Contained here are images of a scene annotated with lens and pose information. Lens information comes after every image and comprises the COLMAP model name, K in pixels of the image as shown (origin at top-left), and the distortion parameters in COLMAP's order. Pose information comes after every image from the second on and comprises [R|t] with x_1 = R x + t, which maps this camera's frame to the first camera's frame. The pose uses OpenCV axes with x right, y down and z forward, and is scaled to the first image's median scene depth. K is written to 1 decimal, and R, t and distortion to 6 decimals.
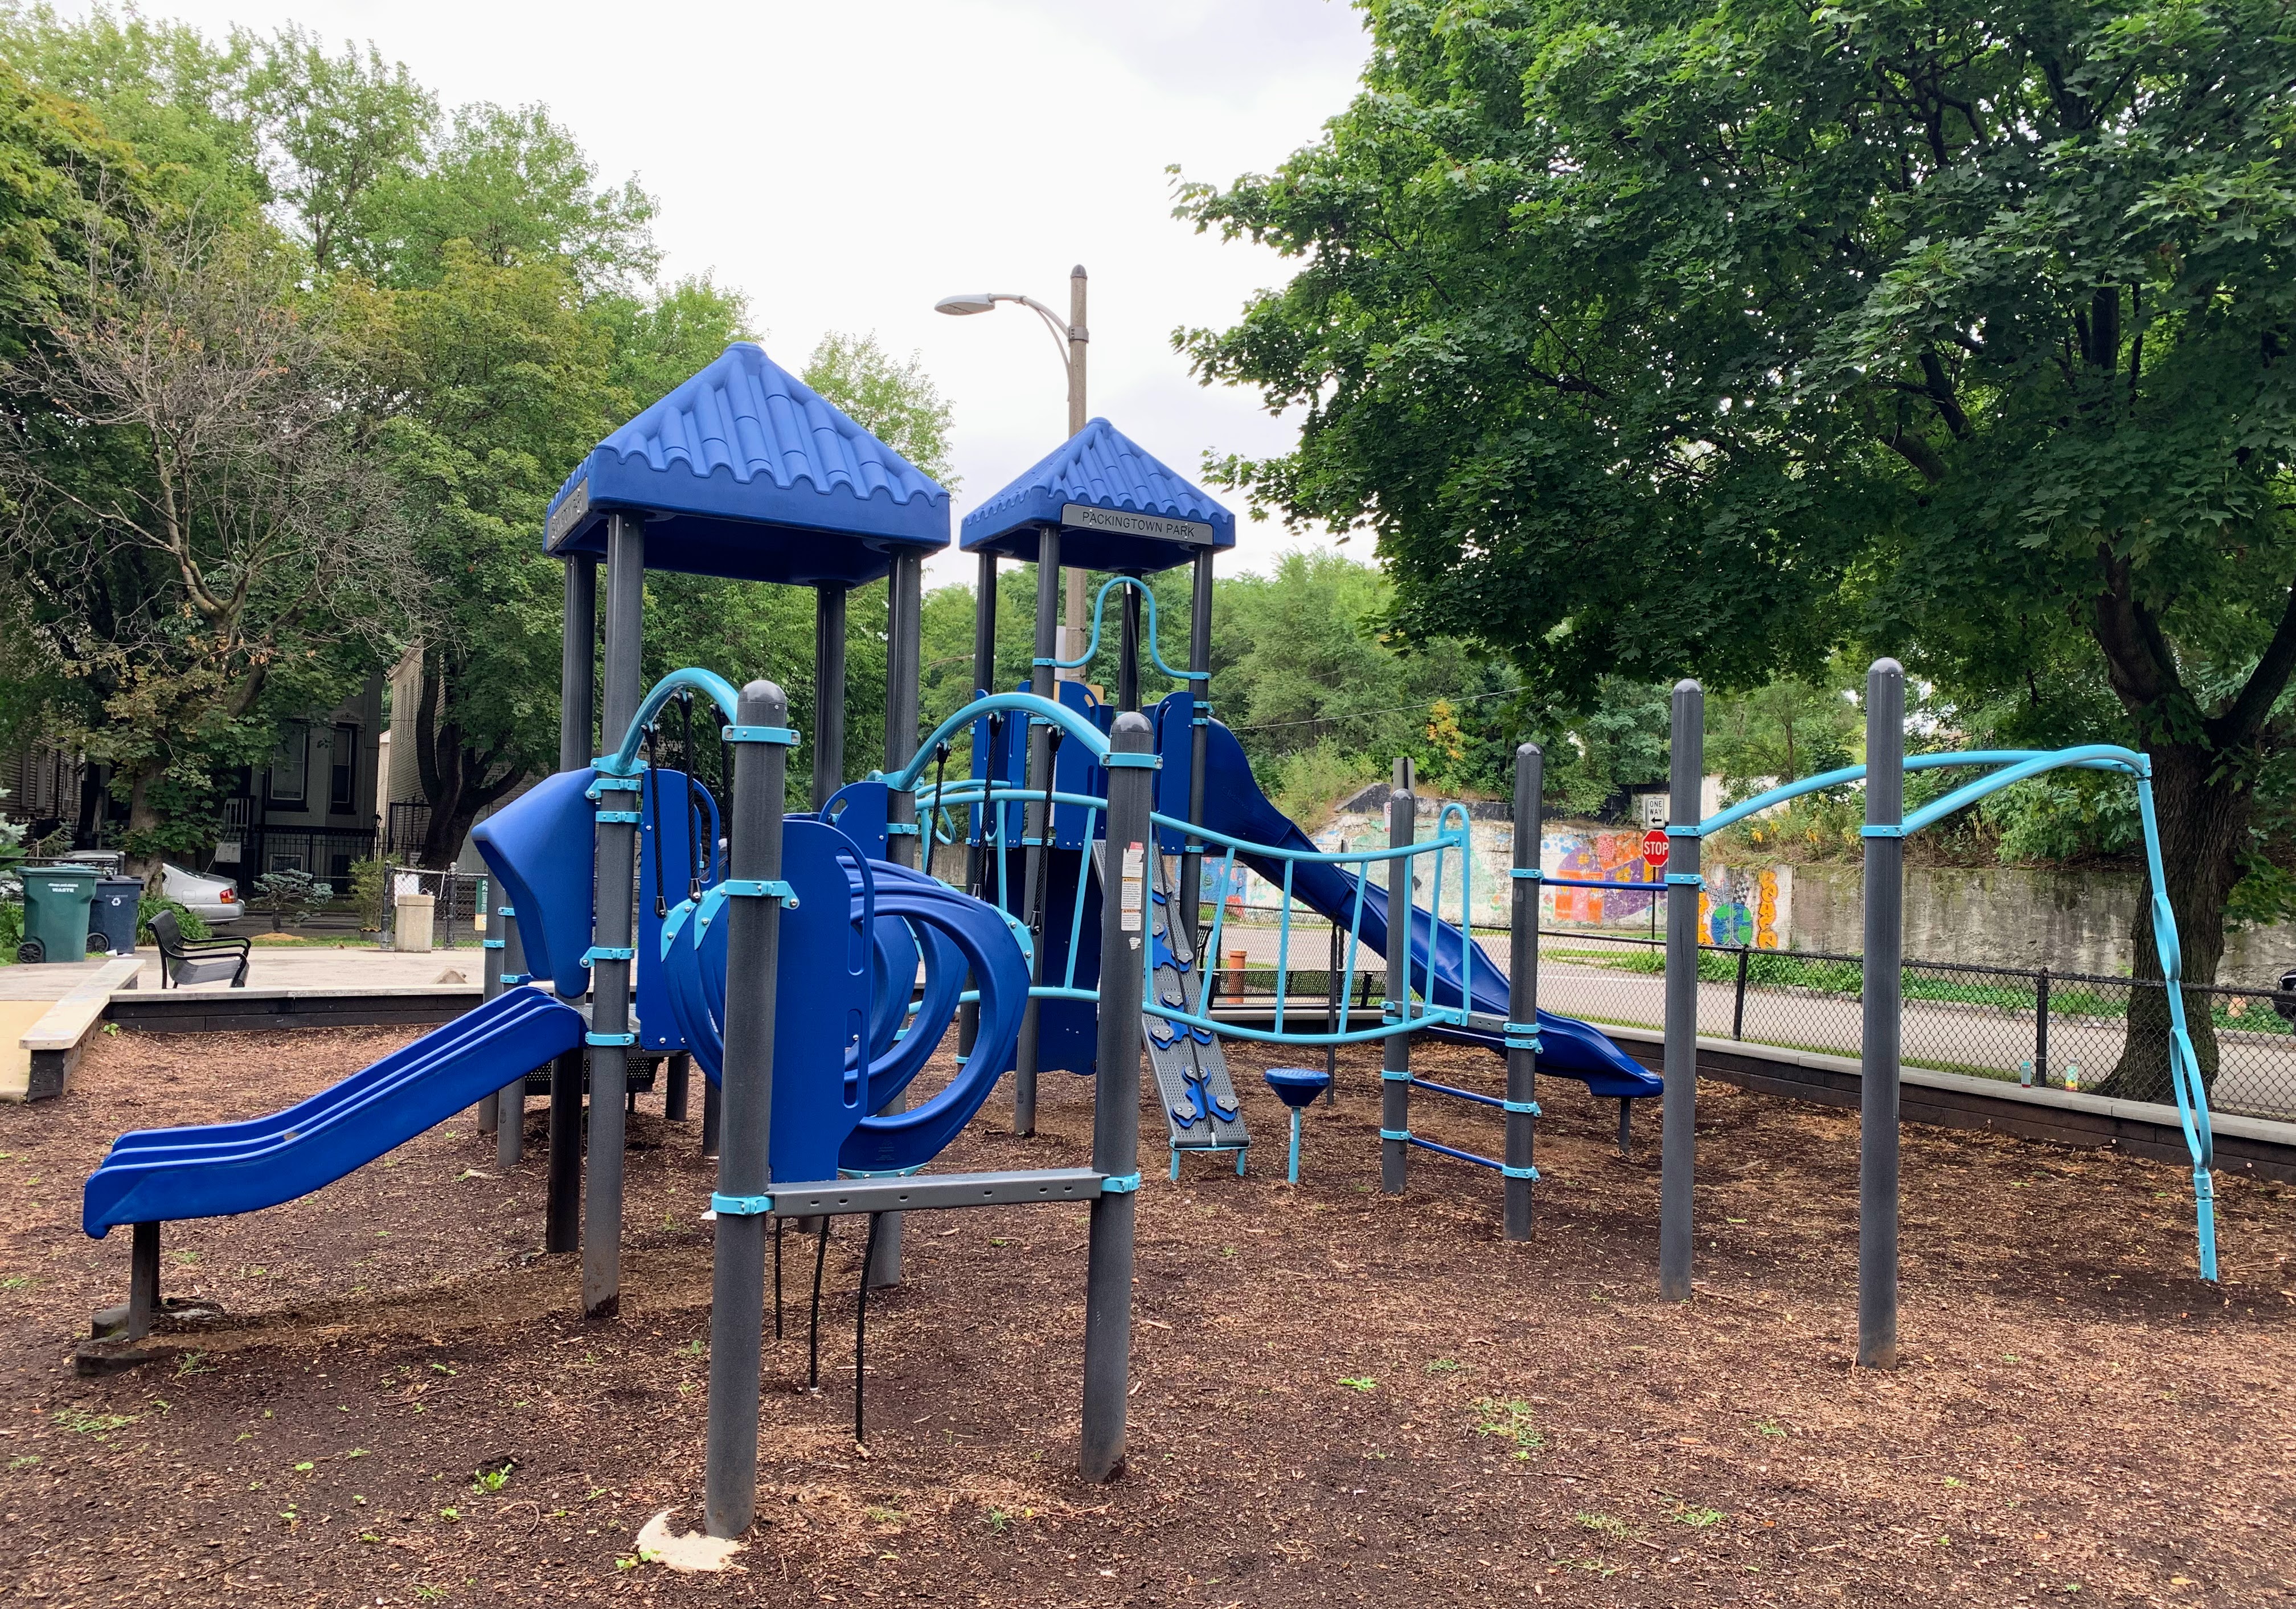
lens RADIAL K [[1751.6, 0, 1318.0], [0, 1751.6, 808.9], [0, 0, 1]] dist [0.049904, -0.054645]
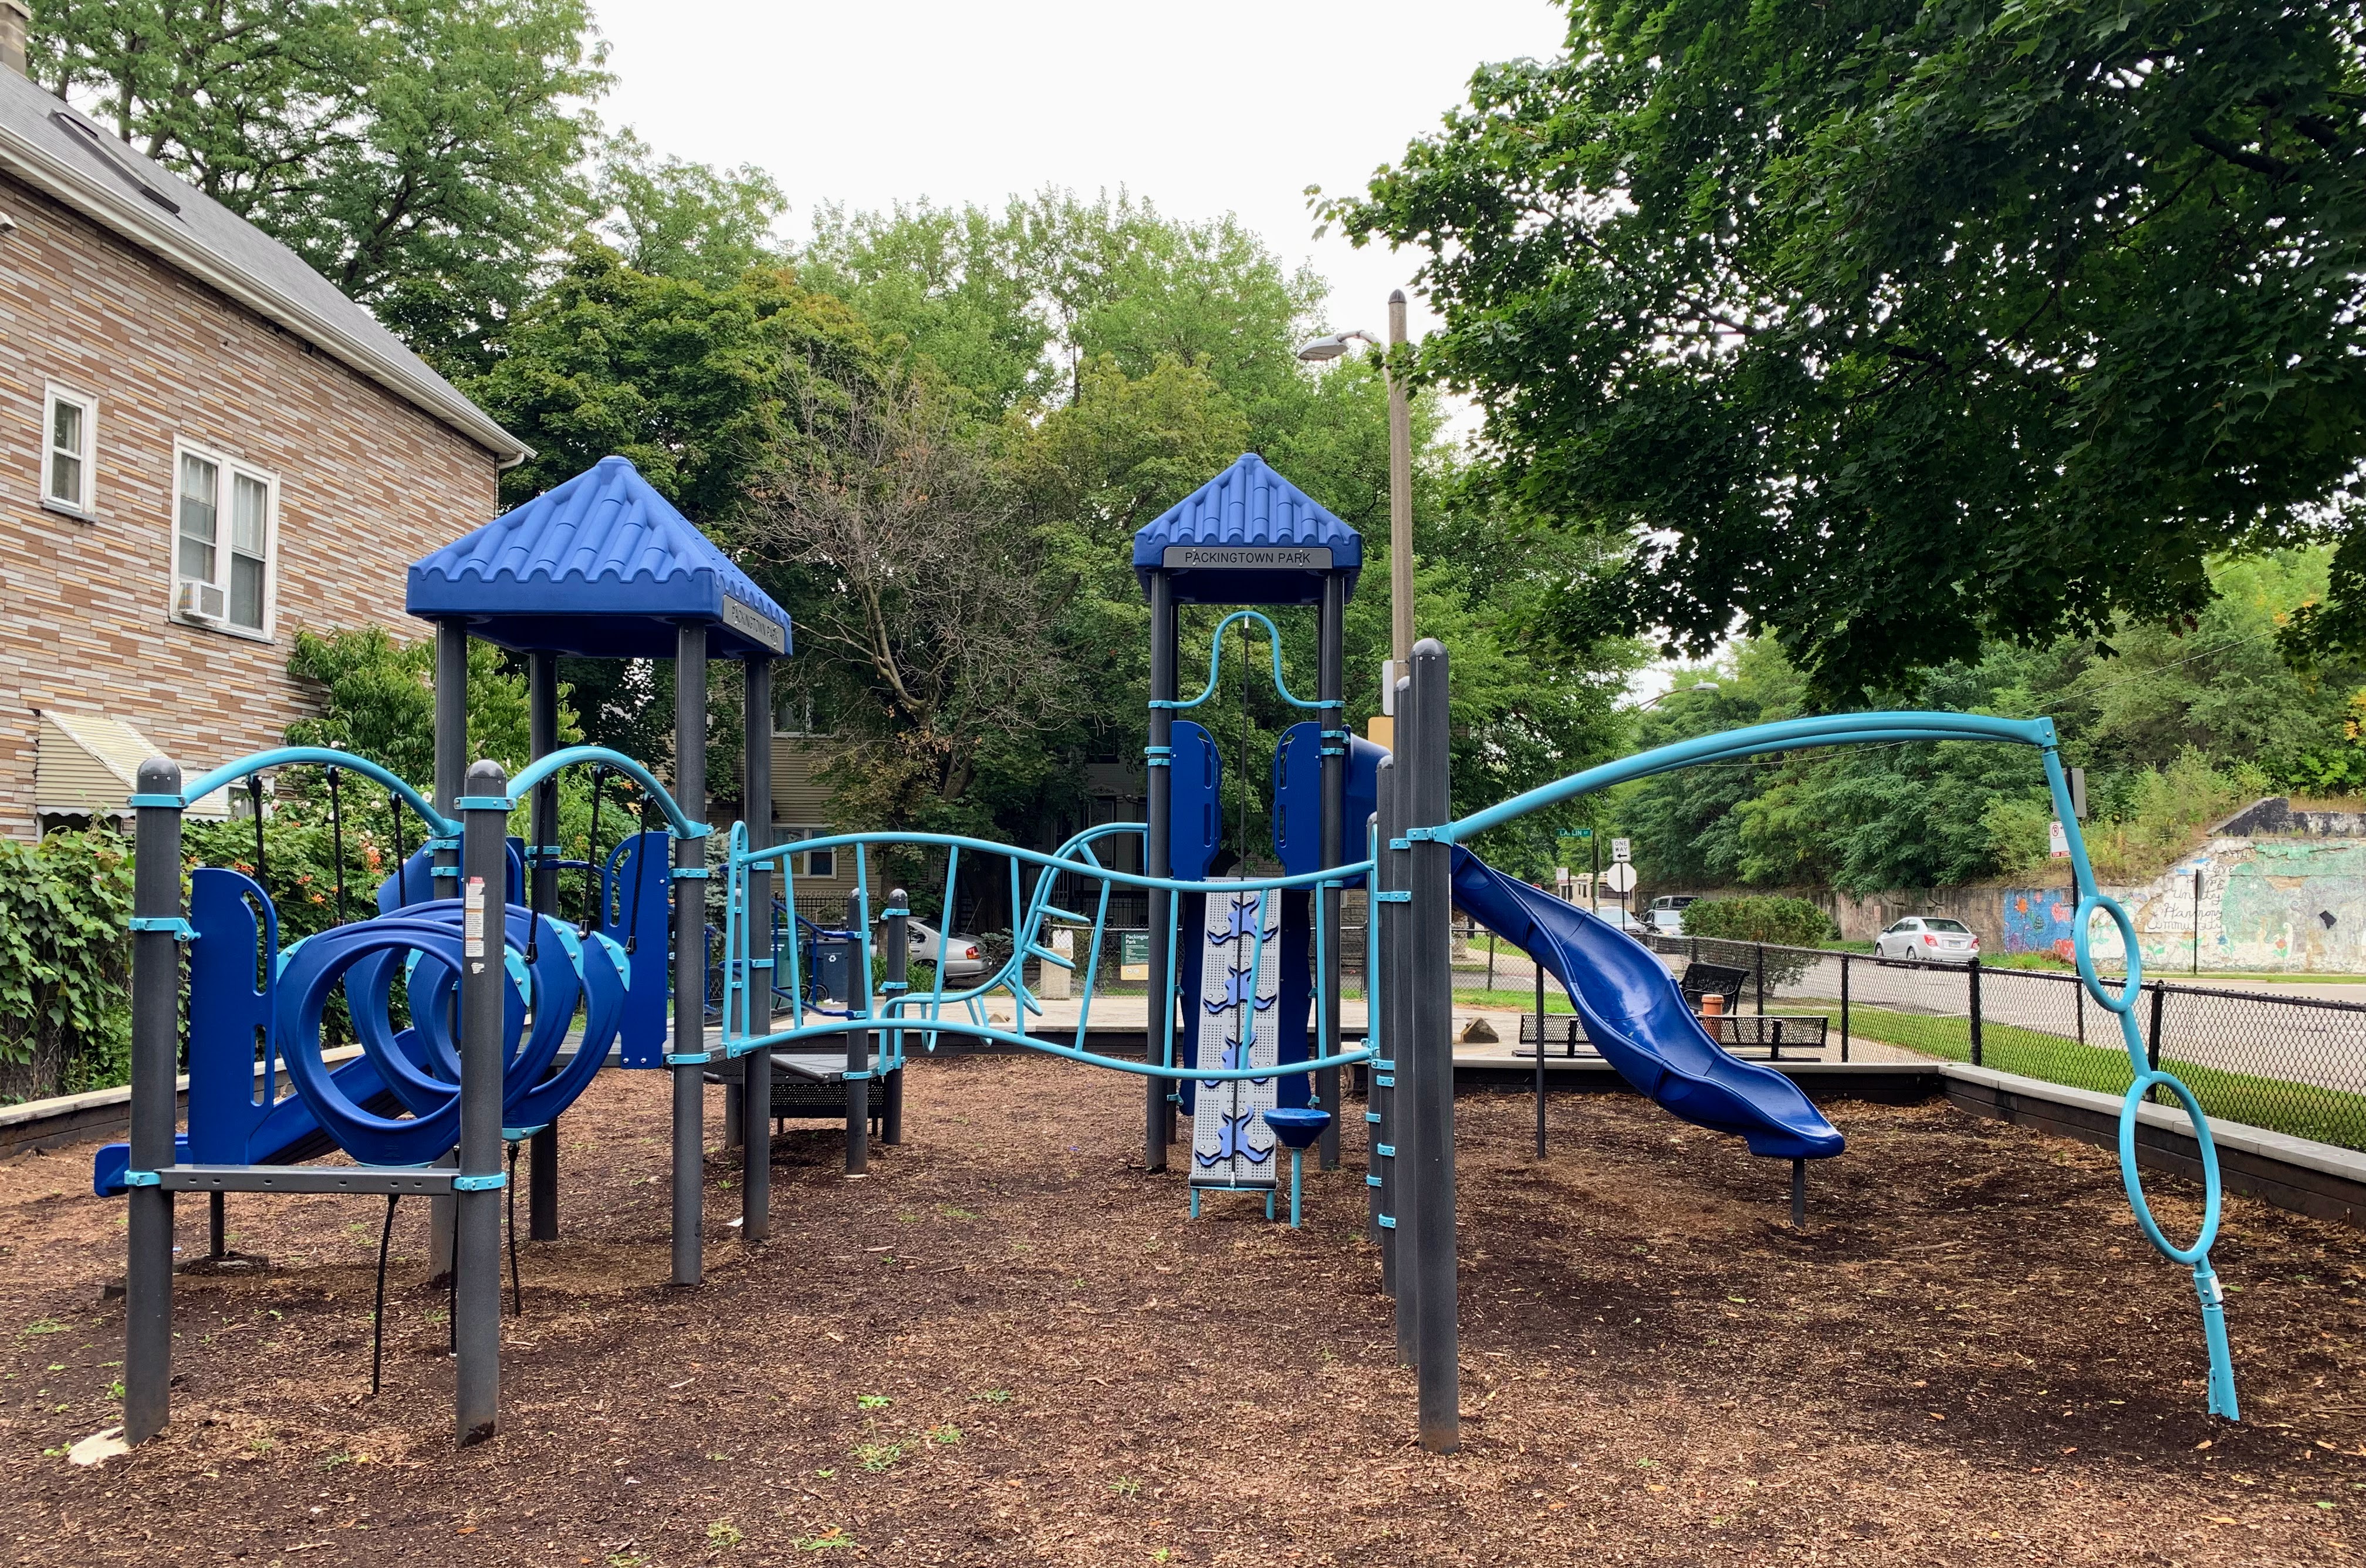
lens RADIAL K [[1830.5, 0, 1185.5], [0, 1830.5, 835.1], [0, 0, 1]] dist [0.035542, -0.011336]
pose [[0.873023, -0.046834, -0.485426, 0.367146], [0.041506, 0.998902, -0.021727, 0.015353], [0.485910, -0.001179, 0.874008, 0.080877]]
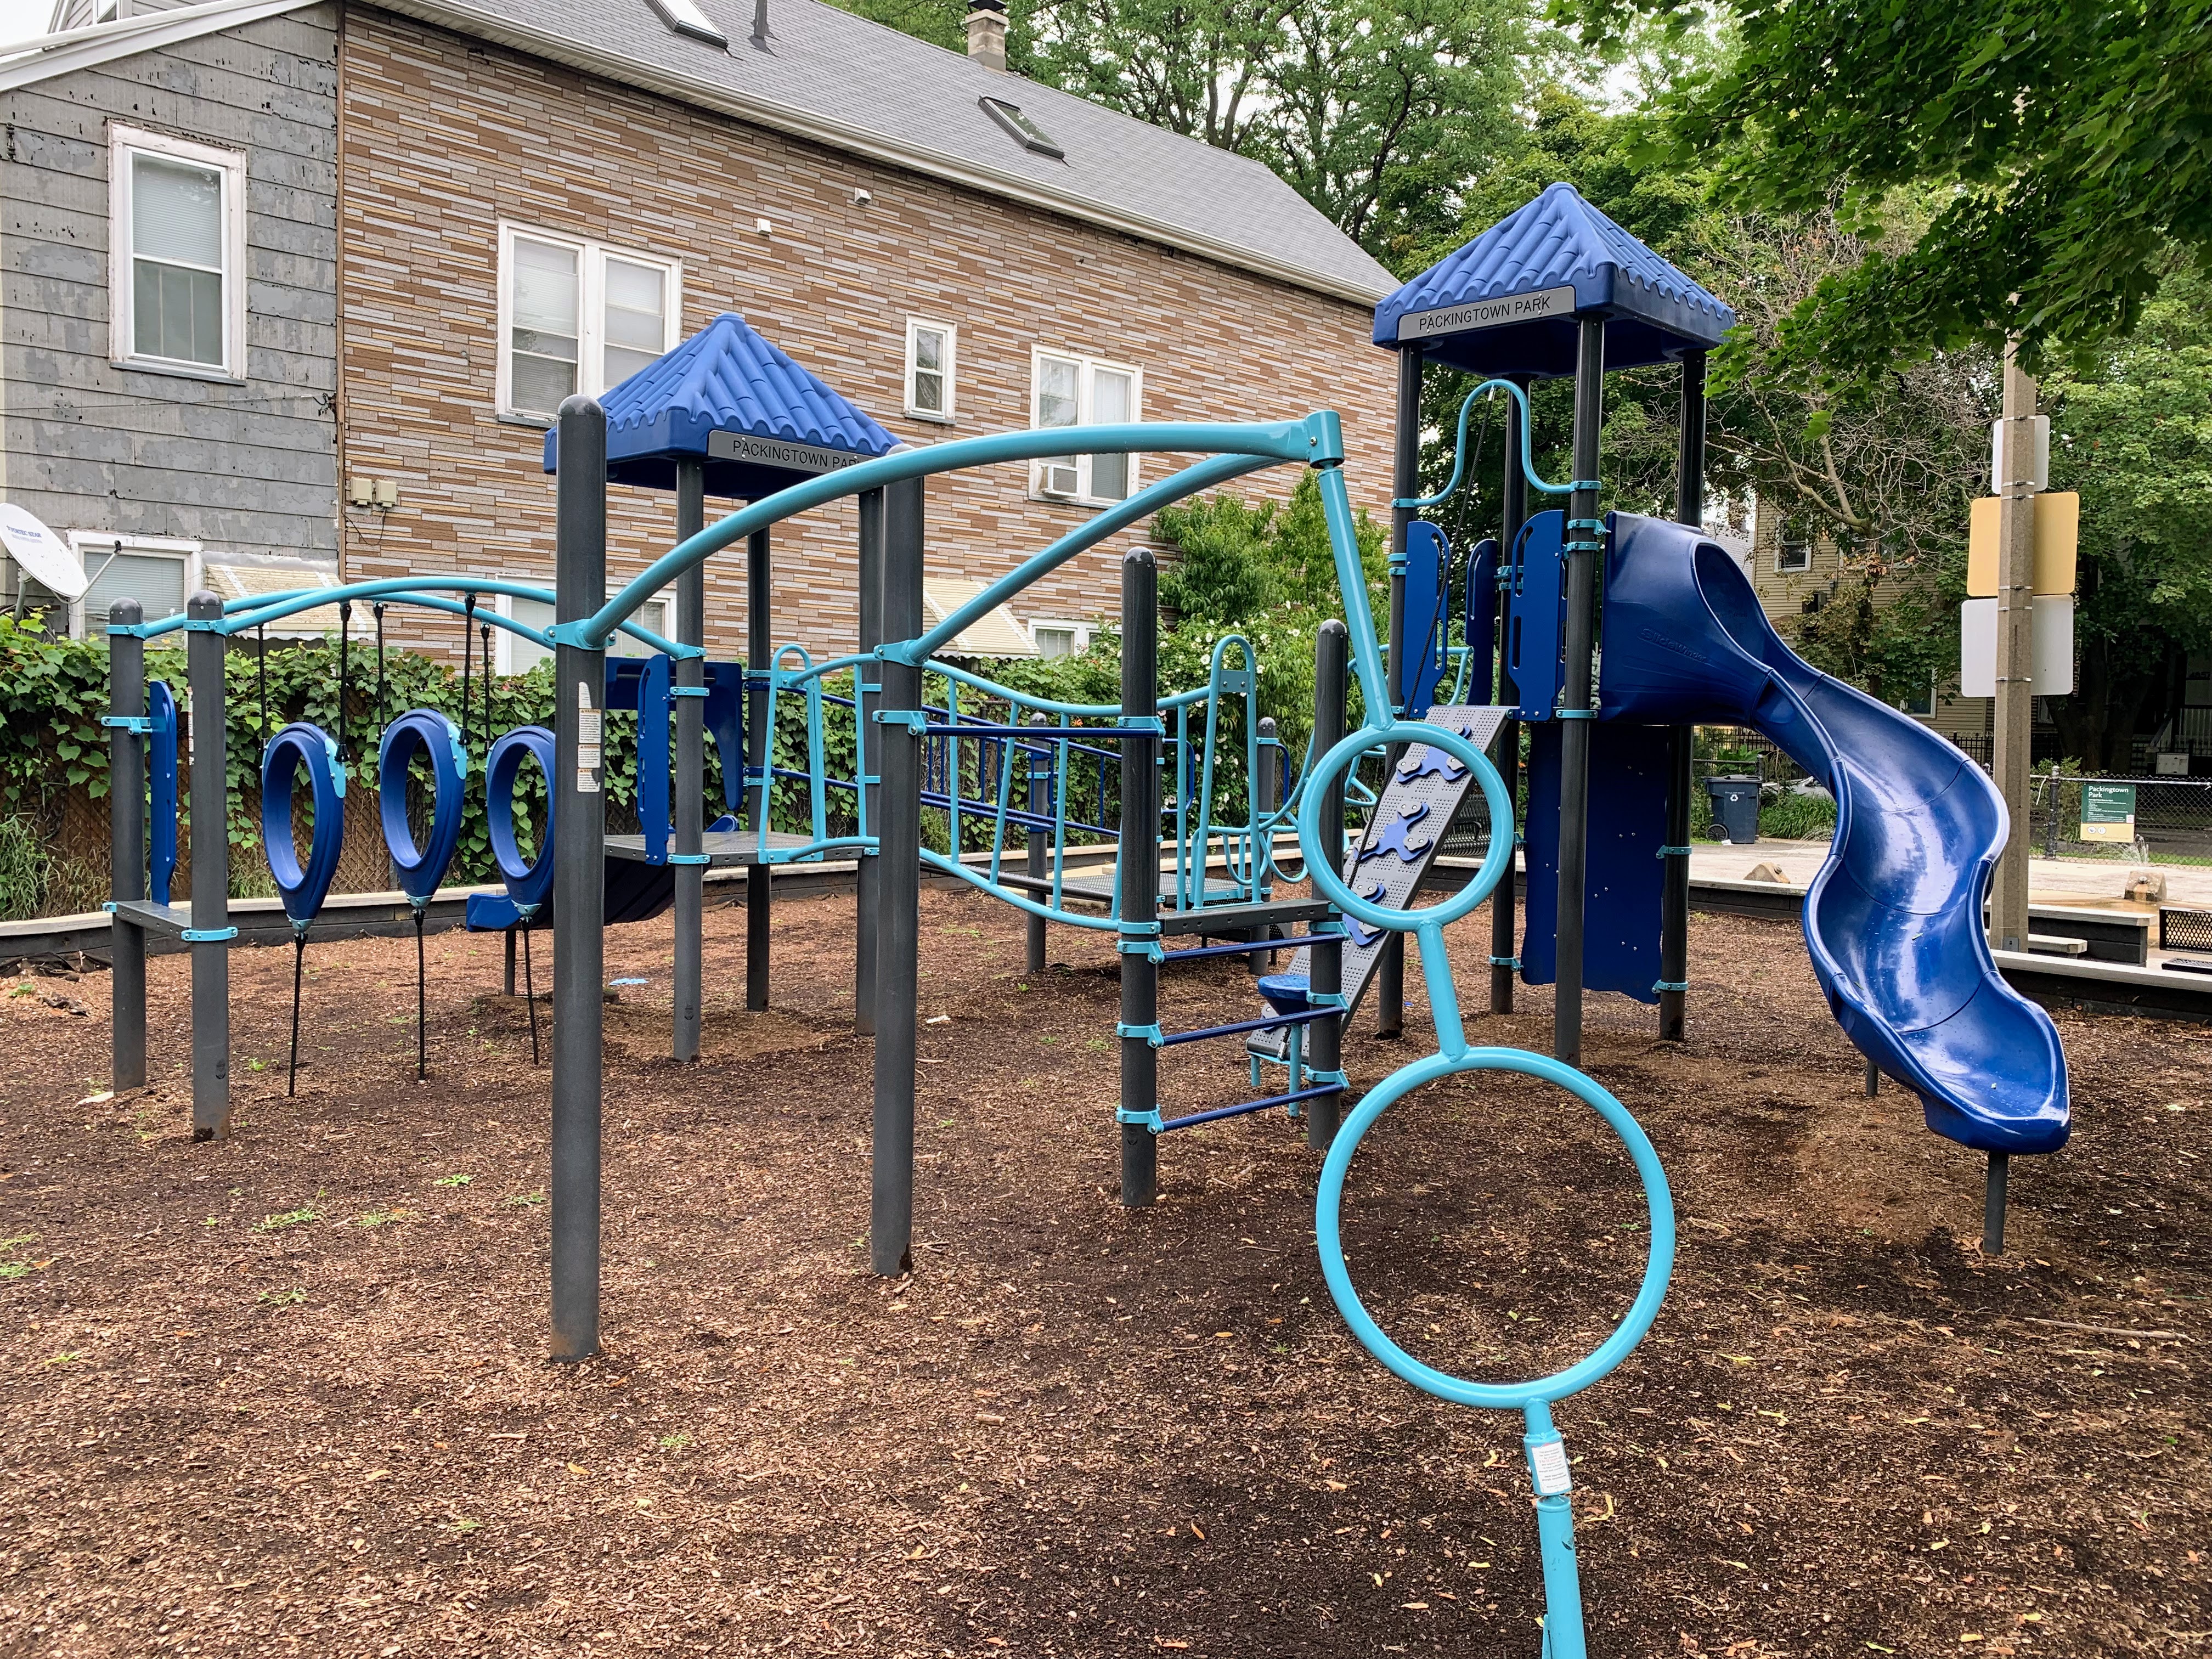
lens RADIAL K [[1680.8, 0, 1106.0], [0, 1680.8, 829.5], [0, 0, 1]] dist [0.042873, -0.041680]
pose [[0.296720, 0.035002, -0.954323, 0.581104], [0.017577, 0.998959, 0.042104, 0.037668], [0.954803, -0.029268, 0.295796, 0.551194]]
